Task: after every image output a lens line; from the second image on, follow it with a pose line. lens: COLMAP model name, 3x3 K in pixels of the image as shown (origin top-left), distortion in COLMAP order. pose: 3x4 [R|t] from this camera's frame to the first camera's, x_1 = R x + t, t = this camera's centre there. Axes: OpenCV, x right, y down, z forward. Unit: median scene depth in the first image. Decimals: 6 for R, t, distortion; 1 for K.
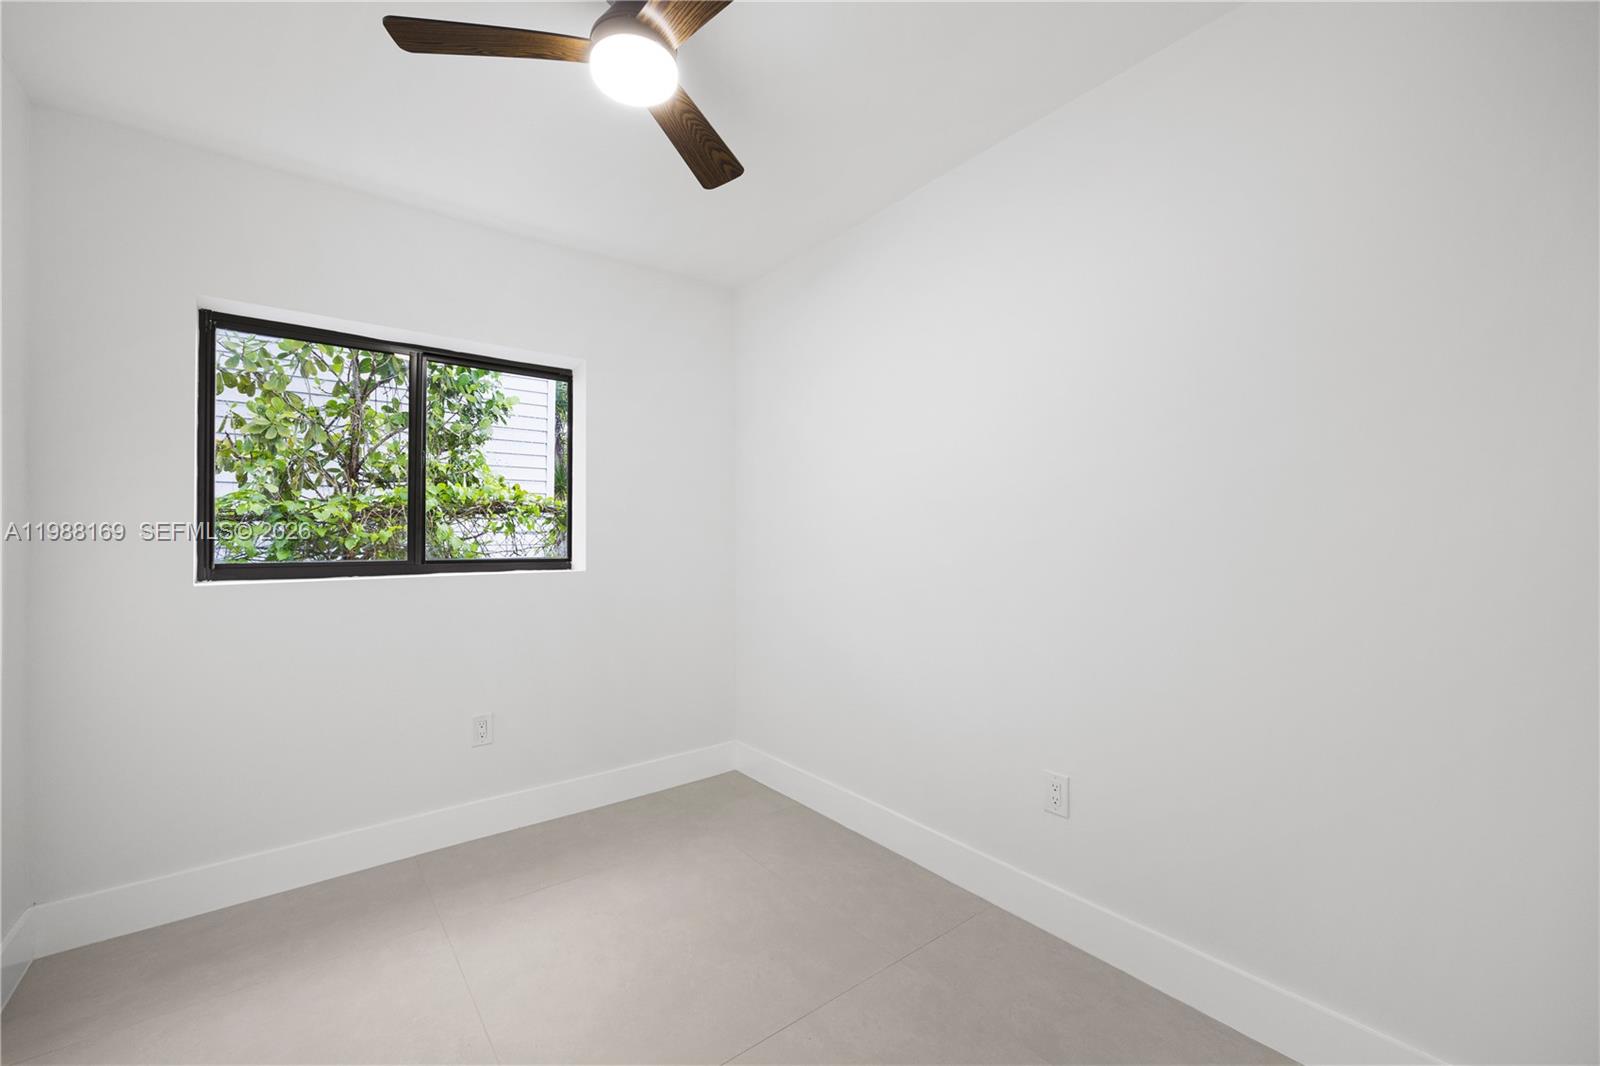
lens RADIAL K [[653.2, 0, 800.0], [0, 653.2, 533.0], [0, 0, 1]] dist [-0.000469, 0.000037]
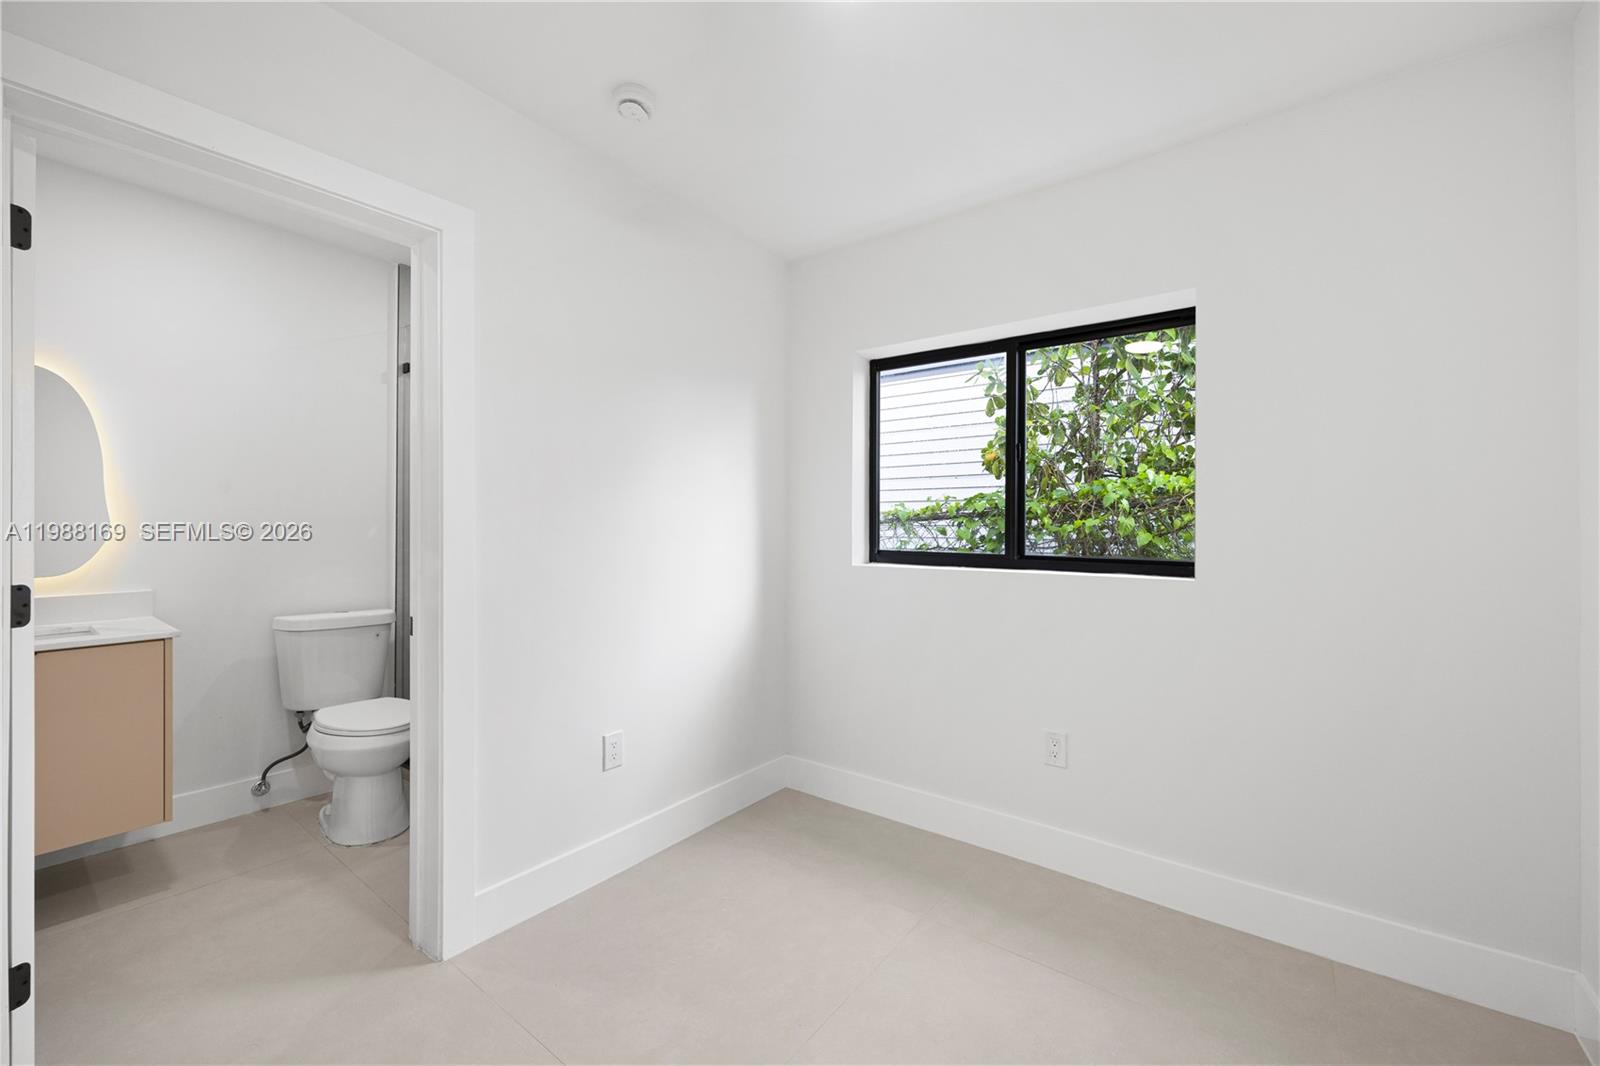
lens RADIAL K [[653.2, 0, 800.0], [0, 653.2, 533.0], [0, 0, 1]] dist [-0.000469, 0.000037]
pose [[0.242319, 0.007794, -0.970165, 0.296002], [-0.008153, 0.999949, 0.005997, 0.004881], [0.970162, 0.006457, 0.242370, 0.450358]]
